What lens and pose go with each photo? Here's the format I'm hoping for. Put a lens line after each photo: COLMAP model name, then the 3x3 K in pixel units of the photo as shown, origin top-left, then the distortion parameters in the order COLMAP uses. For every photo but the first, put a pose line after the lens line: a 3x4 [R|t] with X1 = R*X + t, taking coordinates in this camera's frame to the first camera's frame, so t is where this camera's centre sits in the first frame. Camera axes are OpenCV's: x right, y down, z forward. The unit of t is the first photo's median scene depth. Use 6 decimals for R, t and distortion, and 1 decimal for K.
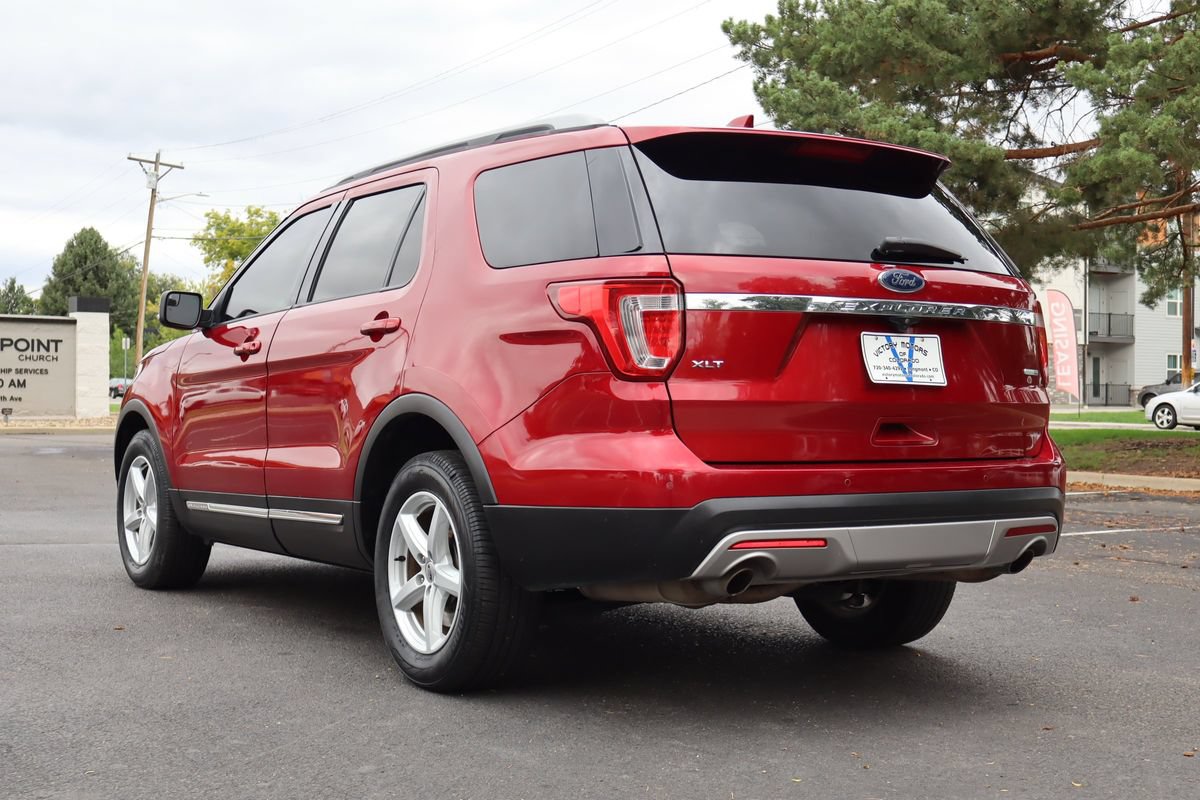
lens RADIAL K [[1614.0, 0, 594.8], [0, 1614.0, 401.6], [0, 0, 1]] dist [0.011234, 0.000000]
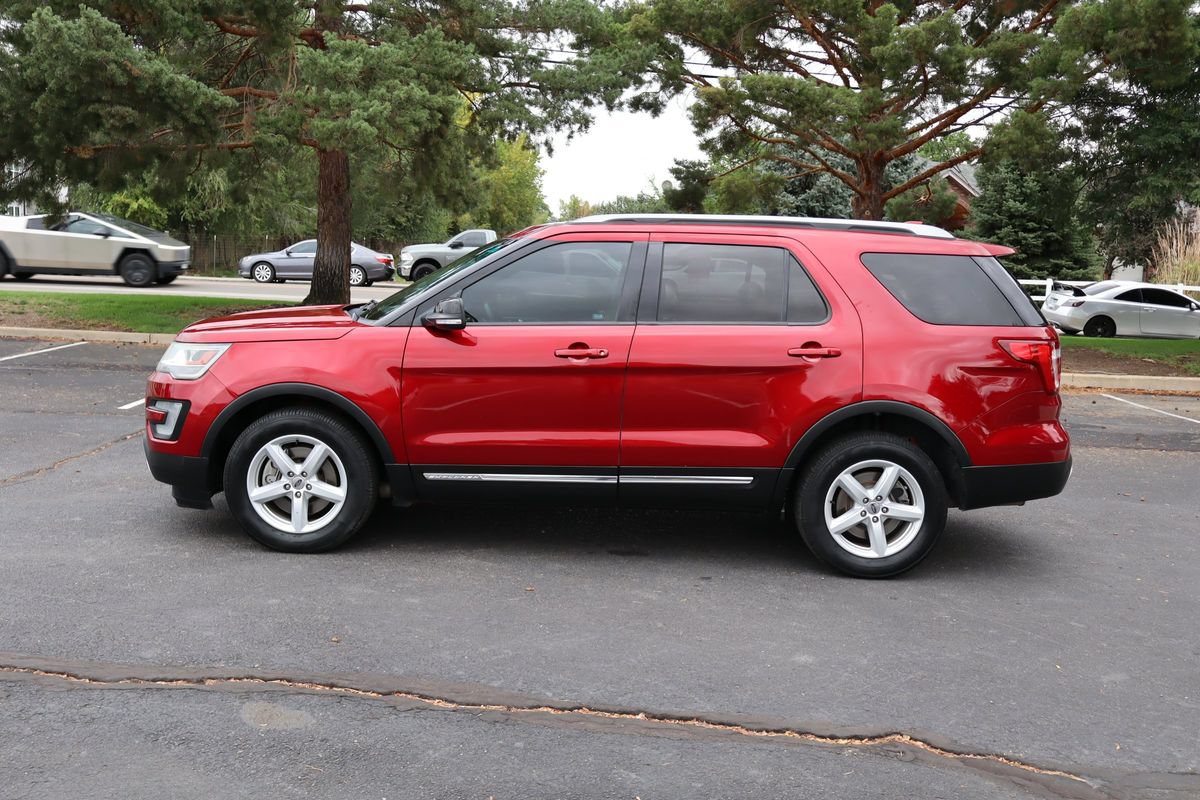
lens RADIAL K [[1195.9, 0, 595.3], [0, 1195.9, 401.5], [0, 0, 1]] dist [0.006379, 0.000000]
pose [[0.546080, -0.092735, 0.832584, -1.210520], [-0.031854, 0.990837, 0.131254, -0.144939], [-0.837127, -0.098196, 0.538123, 0.582916]]
